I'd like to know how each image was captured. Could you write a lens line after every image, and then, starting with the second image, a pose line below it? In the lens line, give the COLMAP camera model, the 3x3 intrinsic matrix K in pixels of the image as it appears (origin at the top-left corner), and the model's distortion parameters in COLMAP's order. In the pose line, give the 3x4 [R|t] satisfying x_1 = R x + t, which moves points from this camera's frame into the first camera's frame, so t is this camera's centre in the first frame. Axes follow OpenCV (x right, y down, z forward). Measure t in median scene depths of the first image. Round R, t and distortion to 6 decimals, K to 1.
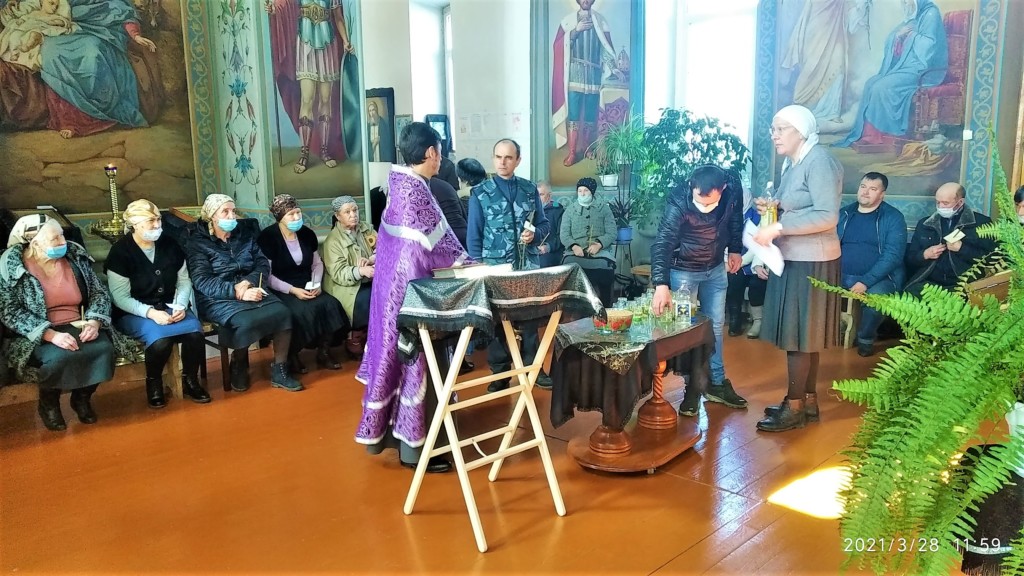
lens RADIAL K [[753.6, 0, 509.4], [0, 753.6, 283.3], [0, 0, 1]] dist [0.006170, -0.004356]
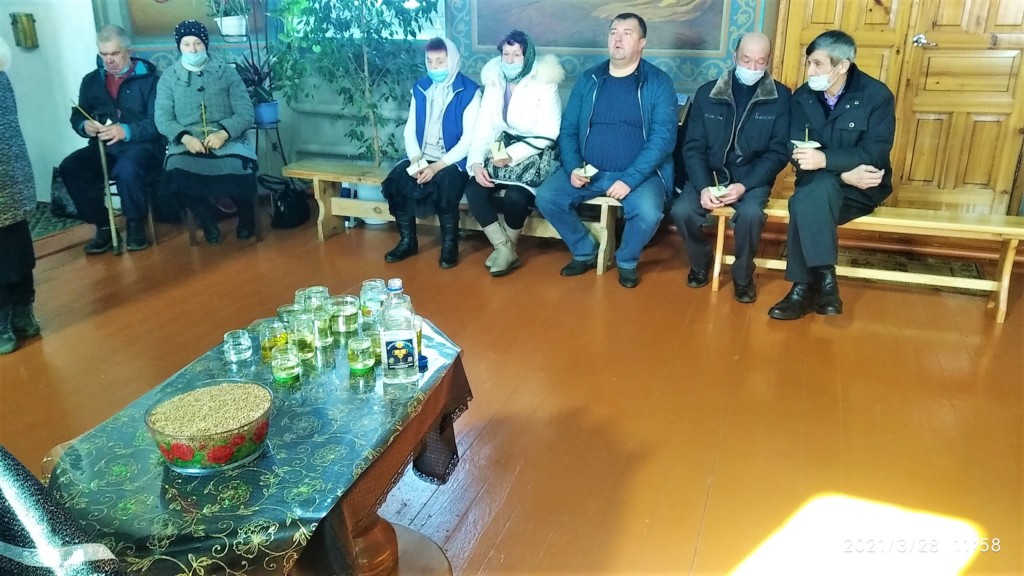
lens RADIAL K [[753.6, 0, 504.4], [0, 753.6, 293.2], [0, 0, 1]] dist [0.006170, -0.004356]
pose [[0.909520, -0.133644, 0.393588, 0.064761], [0.053067, 0.976488, 0.208940, -0.039784], [-0.412258, -0.169148, 0.895228, 0.317303]]
